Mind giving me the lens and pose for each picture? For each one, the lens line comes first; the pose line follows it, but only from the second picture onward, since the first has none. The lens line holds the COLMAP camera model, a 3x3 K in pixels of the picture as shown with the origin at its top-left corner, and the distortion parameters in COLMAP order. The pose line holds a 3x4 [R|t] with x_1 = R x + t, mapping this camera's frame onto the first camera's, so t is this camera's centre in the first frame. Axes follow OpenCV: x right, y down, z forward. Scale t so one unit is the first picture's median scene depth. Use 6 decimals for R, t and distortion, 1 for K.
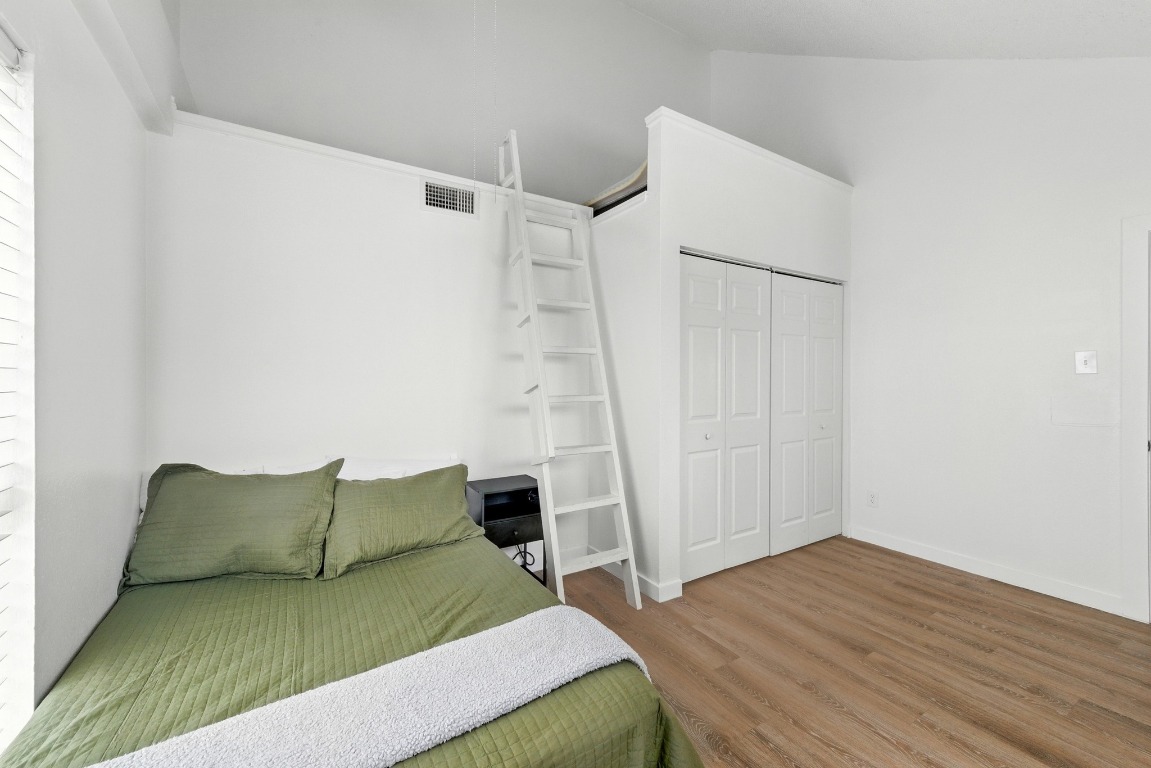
lens RADIAL K [[452.1, 0, 597.4], [0, 452.1, 371.4], [0, 0, 1]] dist [0.006649, -0.002156]
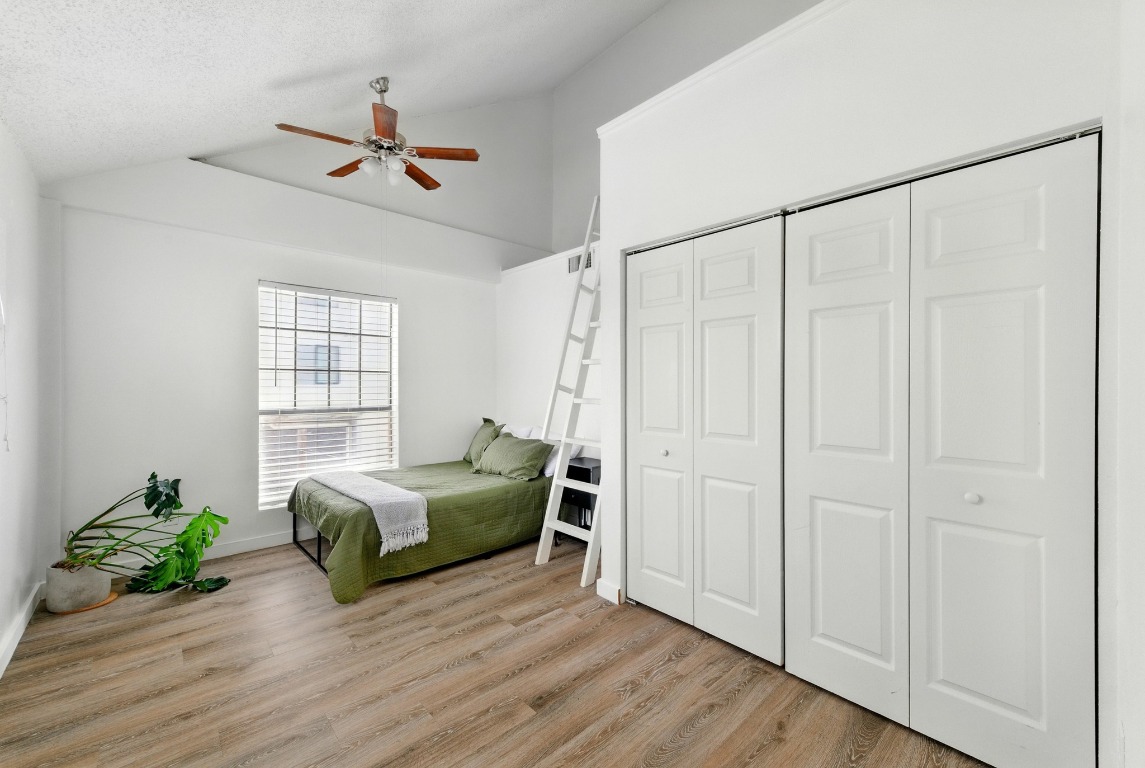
lens RADIAL K [[449.8, 0, 577.2], [0, 449.8, 386.2], [0, 0, 1]] dist [0.006649, -0.002156]
pose [[0.200150, 0.001090, -0.979765, 1.184993], [-0.006130, 0.999981, -0.000140, 0.023127], [0.979746, 0.006034, 0.200153, 0.754497]]
